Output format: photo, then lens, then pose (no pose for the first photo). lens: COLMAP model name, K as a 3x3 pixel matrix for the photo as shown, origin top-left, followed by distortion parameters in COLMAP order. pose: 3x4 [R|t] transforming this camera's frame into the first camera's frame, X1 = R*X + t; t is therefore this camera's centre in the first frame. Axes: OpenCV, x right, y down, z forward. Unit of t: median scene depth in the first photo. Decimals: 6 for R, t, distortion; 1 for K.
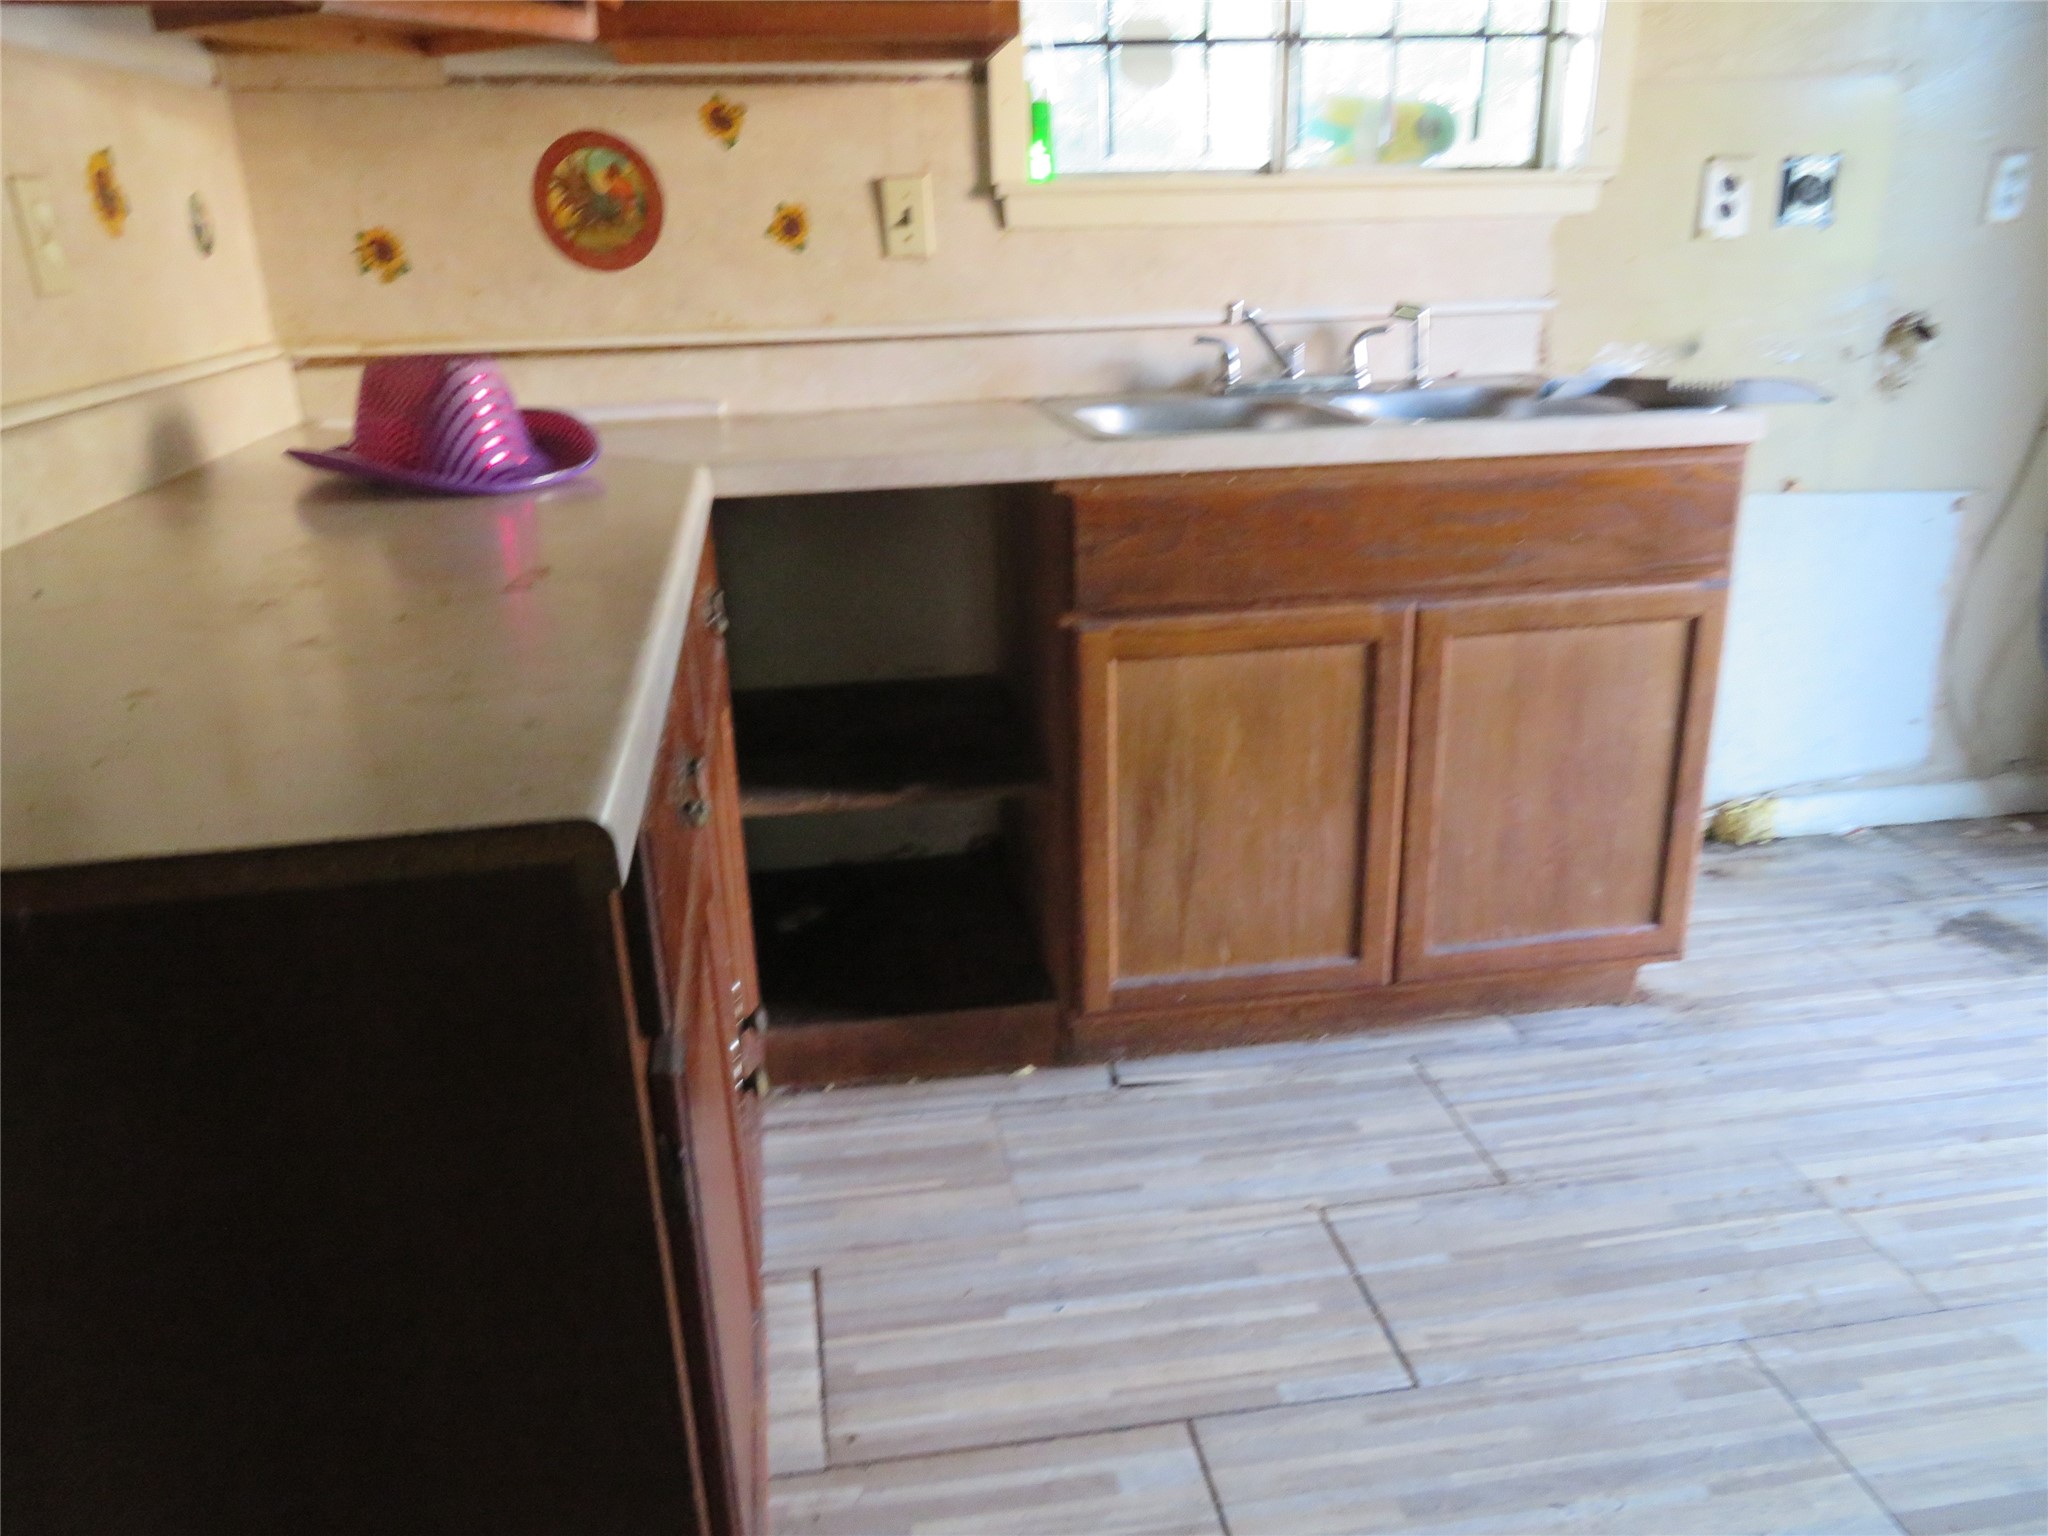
lens RADIAL K [[1478.9, 0, 1015.0], [0, 1478.9, 771.6], [0, 0, 1]] dist [-0.000627, -0.002664]
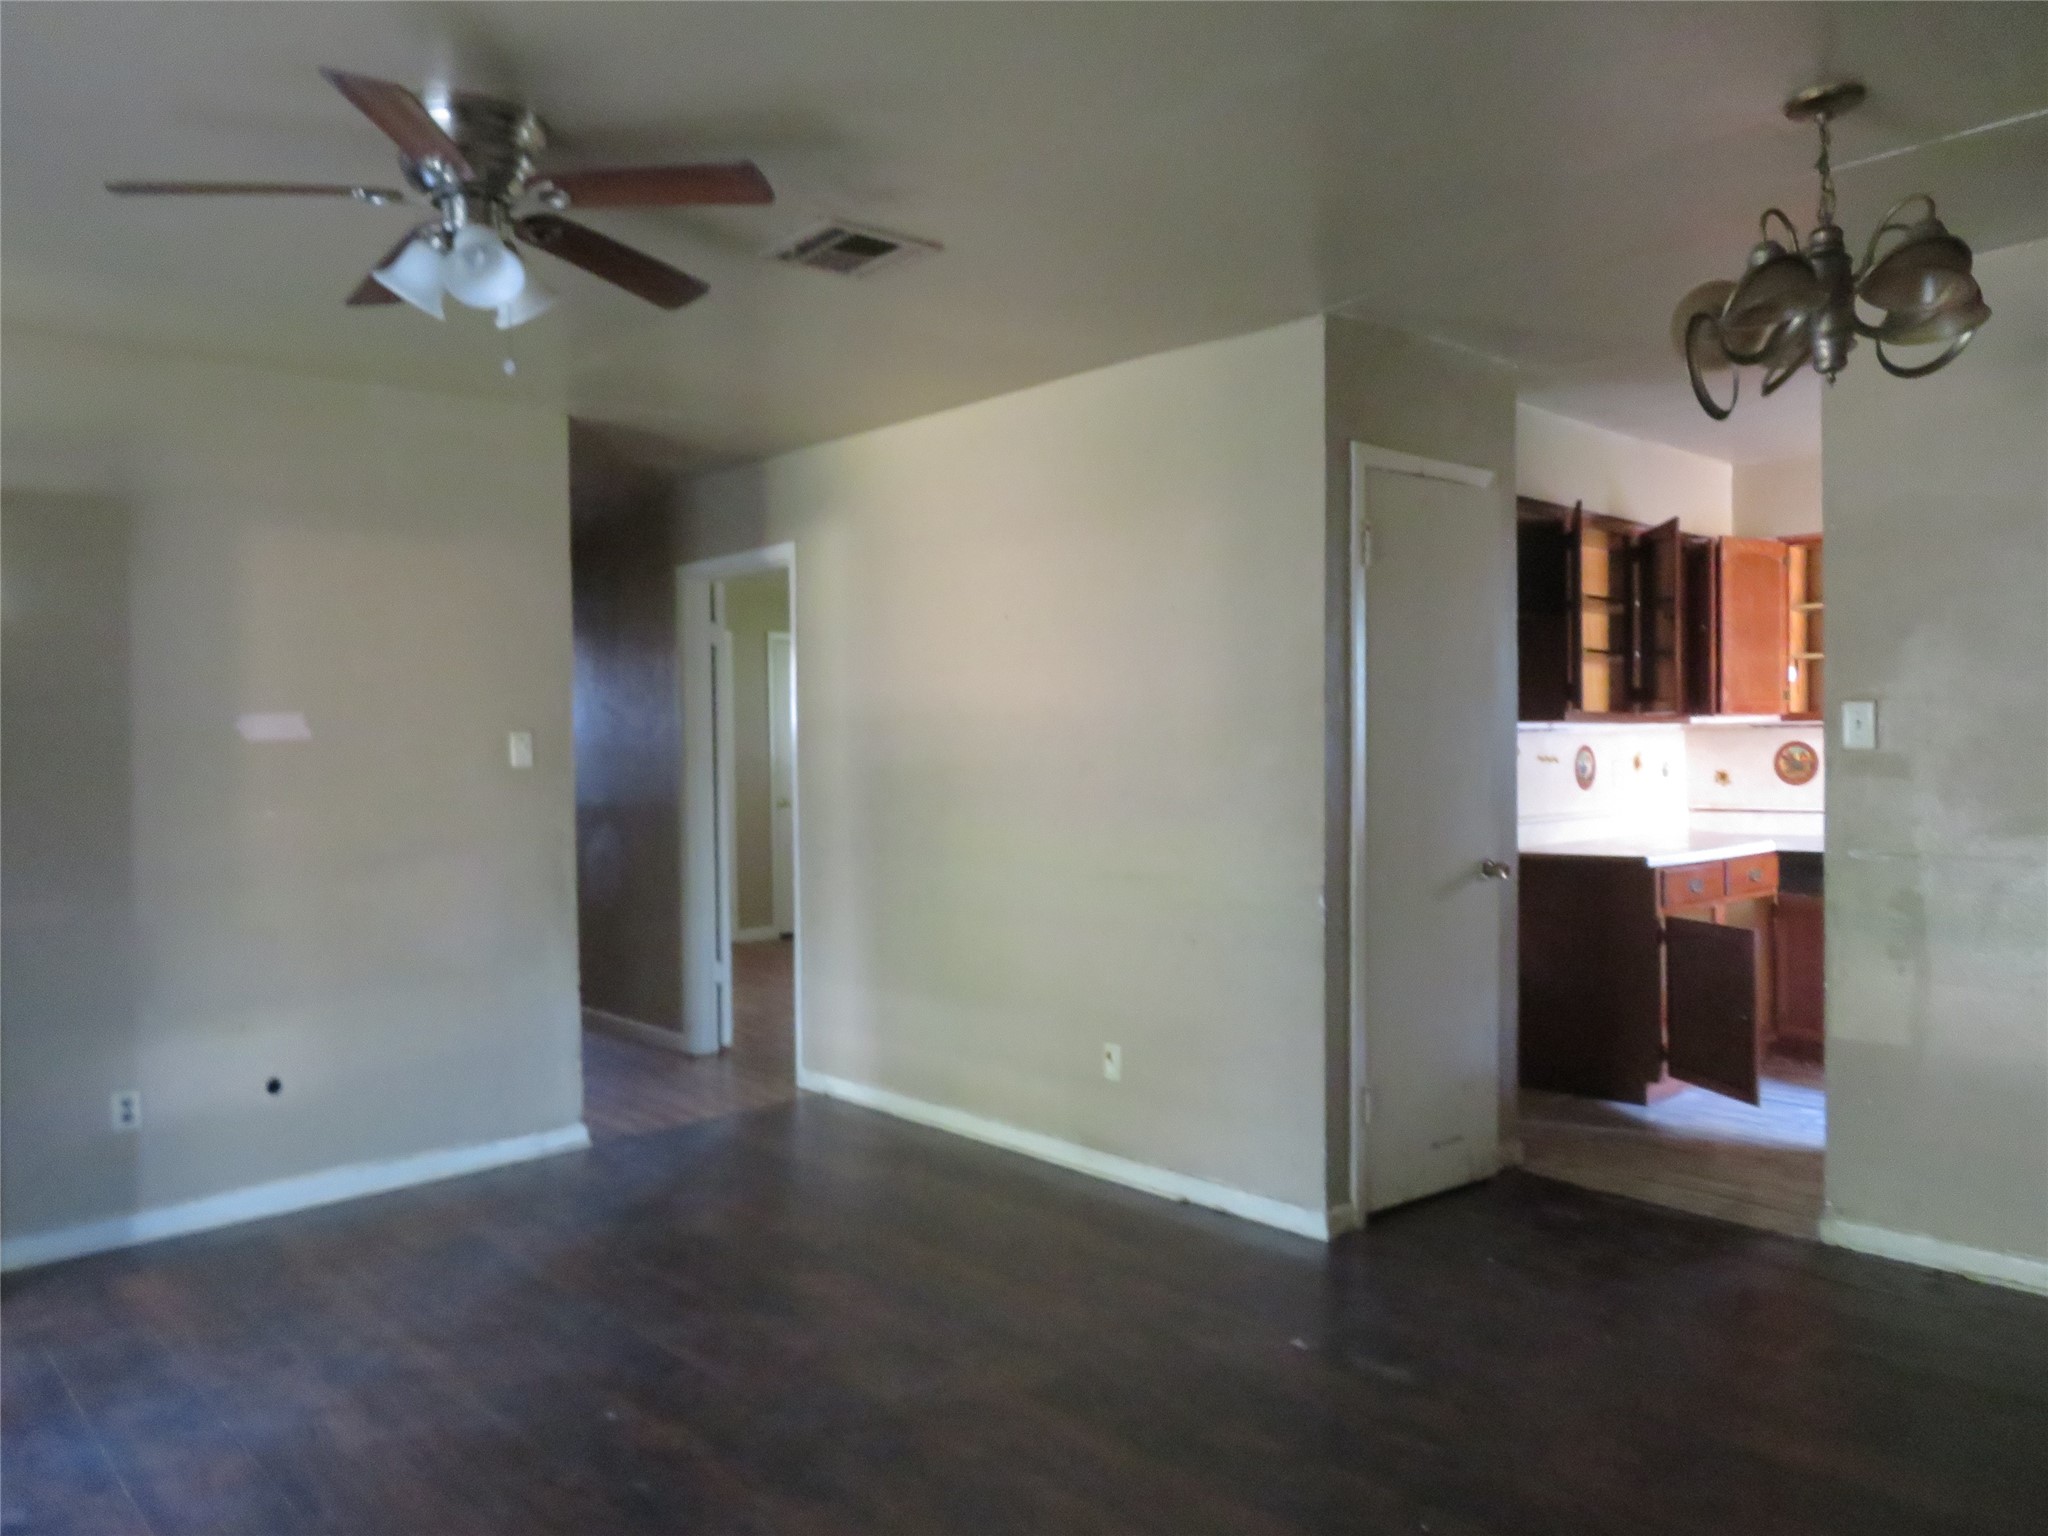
lens RADIAL K [[1478.9, 0, 1019.3], [0, 1478.9, 762.2], [0, 0, 1]] dist [-0.000627, -0.002664]
pose [[0.550673, 0.020636, -0.834466, 1.345652], [-0.288358, 0.942852, -0.166974, 0.562586], [0.783332, 0.332573, 0.525153, -1.795928]]
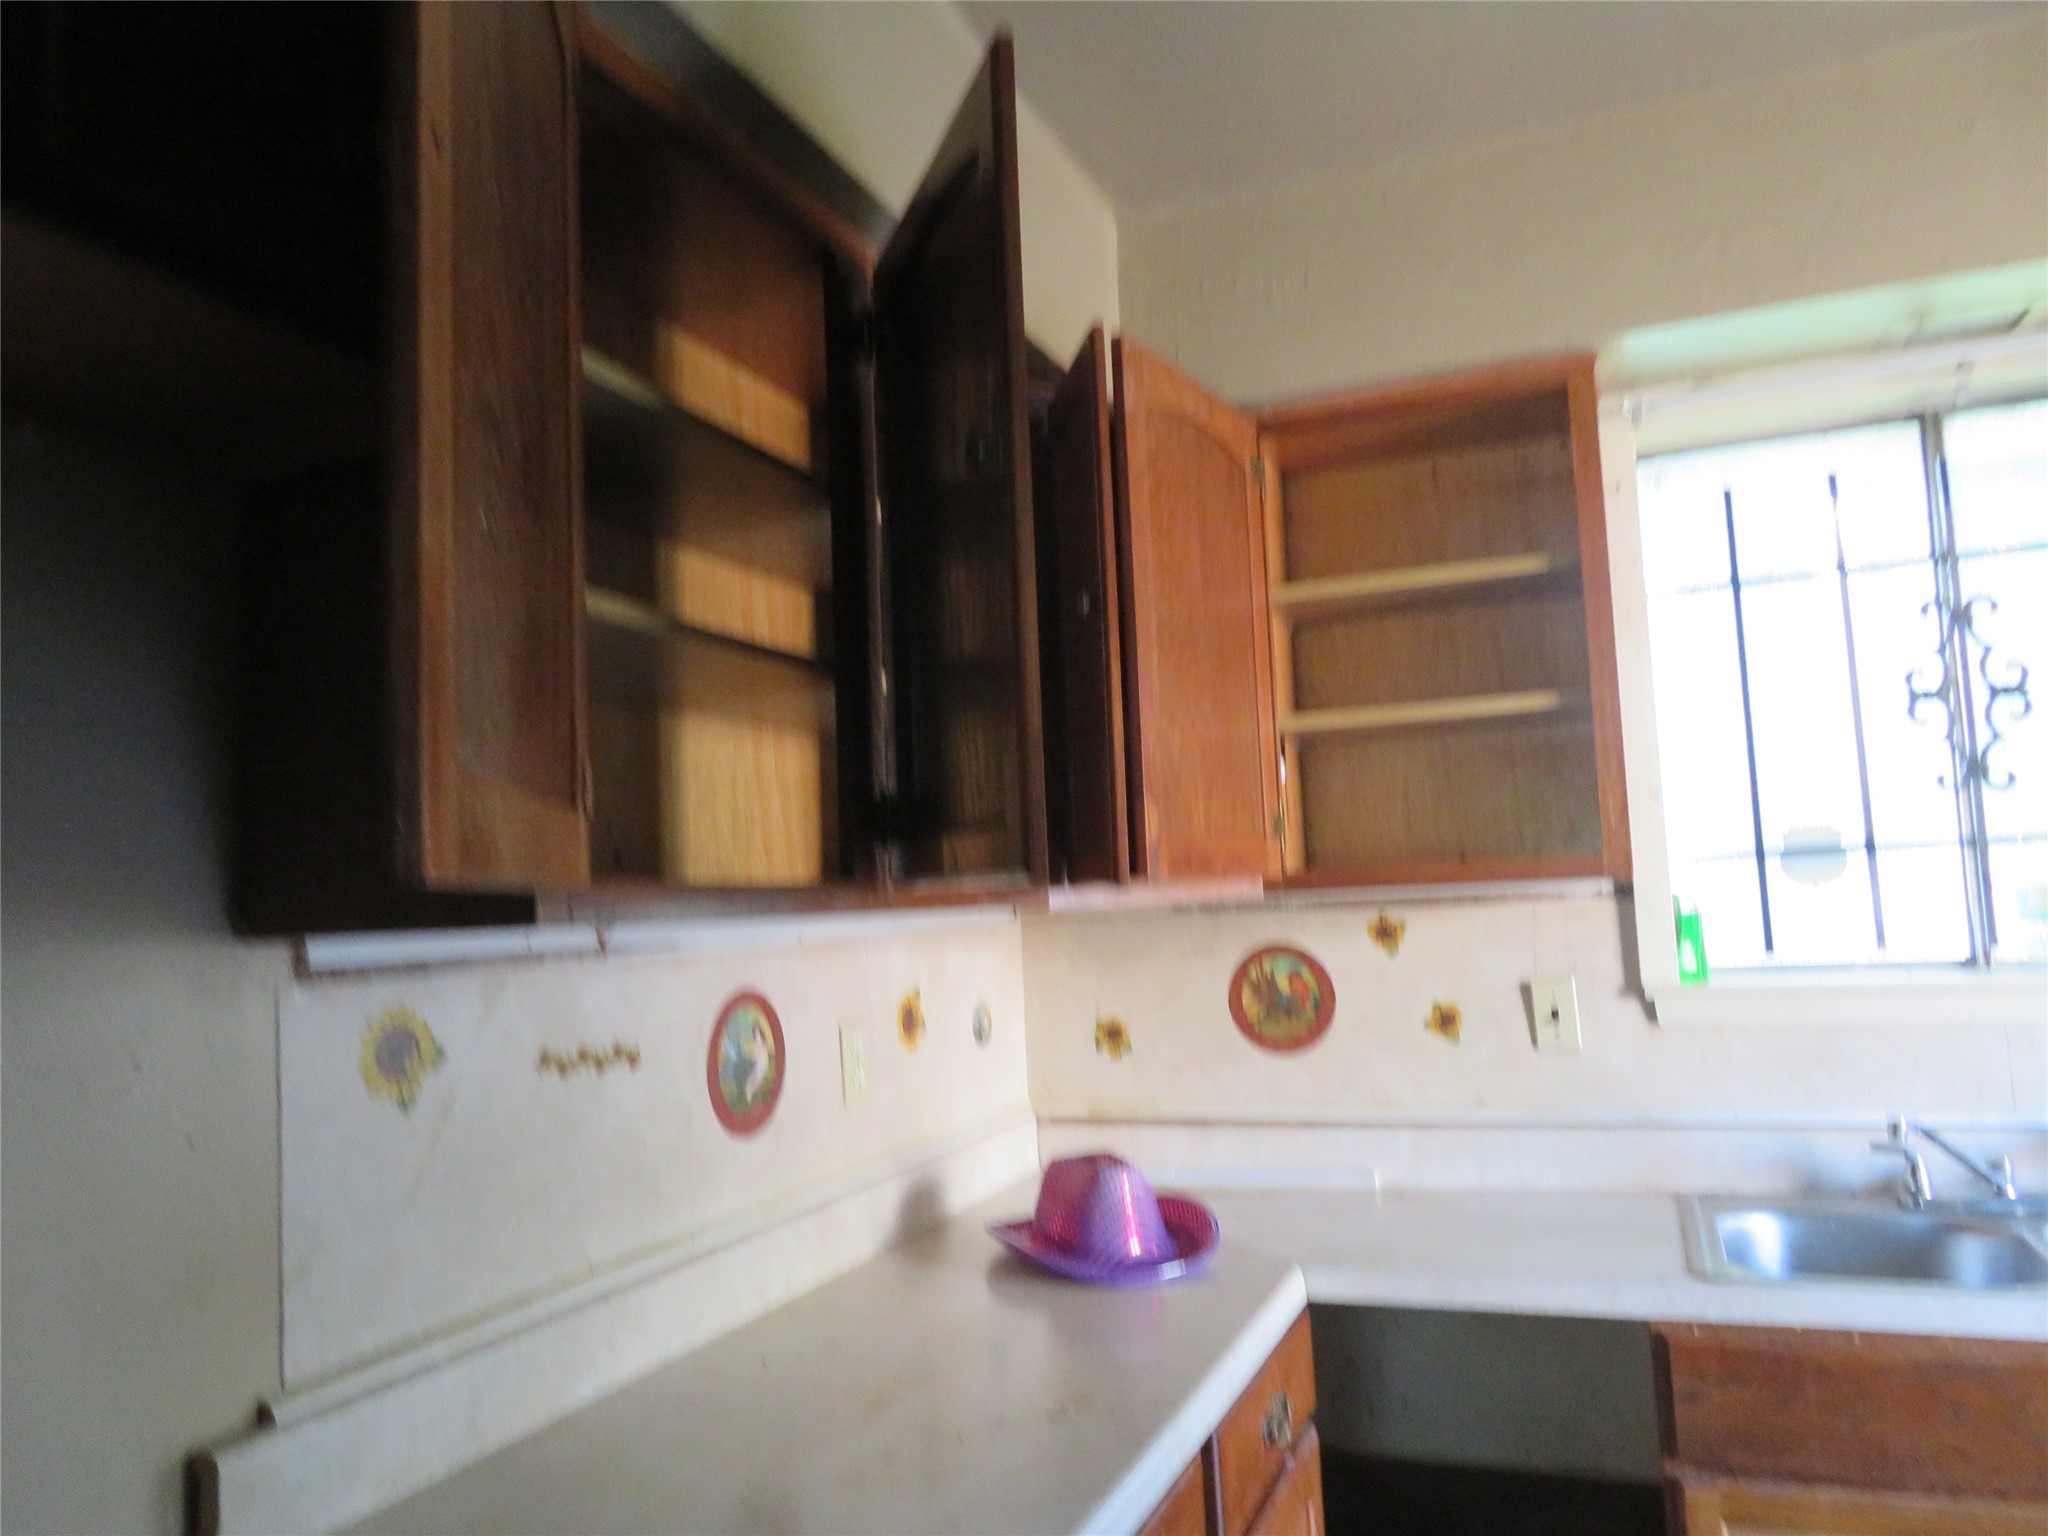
lens RADIAL K [[1478.9, 0, 1020.9], [0, 1478.9, 770.5], [0, 0, 1]] dist [-0.000627, -0.002664]
pose [[0.856323, -0.060910, -0.512836, 0.161108], [-0.155359, 0.916640, -0.368286, -0.083215], [0.492518, 0.395045, 0.775477, -0.100056]]
